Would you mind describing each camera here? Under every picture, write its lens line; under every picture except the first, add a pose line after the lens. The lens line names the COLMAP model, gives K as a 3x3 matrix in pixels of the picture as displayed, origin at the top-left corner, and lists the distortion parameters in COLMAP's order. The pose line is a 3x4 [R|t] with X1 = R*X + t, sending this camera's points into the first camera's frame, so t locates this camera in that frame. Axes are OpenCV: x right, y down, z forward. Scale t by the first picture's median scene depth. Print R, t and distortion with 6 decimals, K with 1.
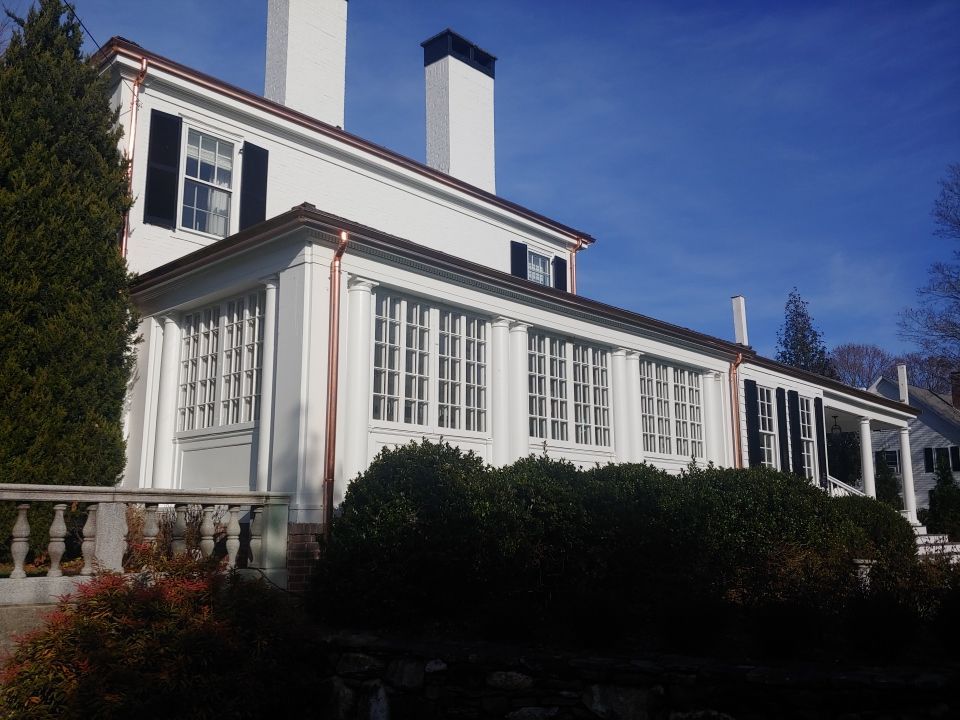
lens RADIAL K [[842.9, 0, 476.2], [0, 842.9, 362.3], [0, 0, 1]] dist [0.107496, -0.227444]
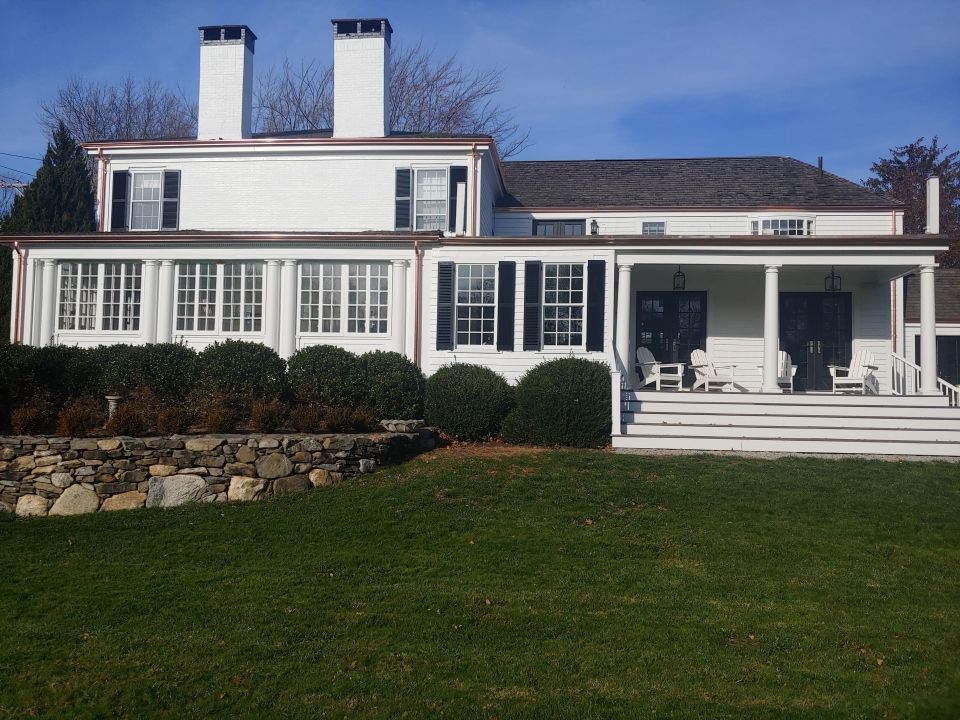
lens RADIAL K [[849.6, 0, 483.4], [0, 849.6, 359.3], [0, 0, 1]] dist [0.082770, -0.144661]
pose [[0.598566, -0.038696, -0.800139, 1.610062], [0.130010, 0.990283, 0.049366, 0.129965], [0.790453, -0.133575, 0.597780, 0.446821]]
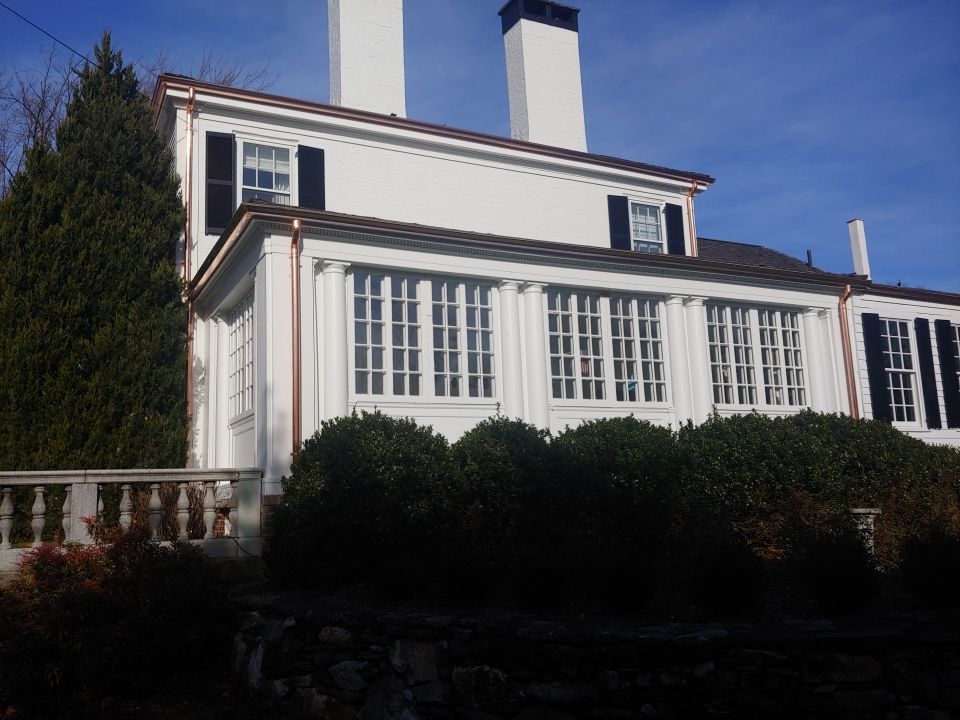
lens RADIAL K [[842.9, 0, 476.2], [0, 842.9, 362.3], [0, 0, 1]] dist [0.107496, -0.227444]
pose [[0.944374, -0.091767, -0.315810, 0.271746], [0.101396, 0.994745, 0.014157, 0.022216], [0.312851, -0.045391, 0.948717, 0.041862]]
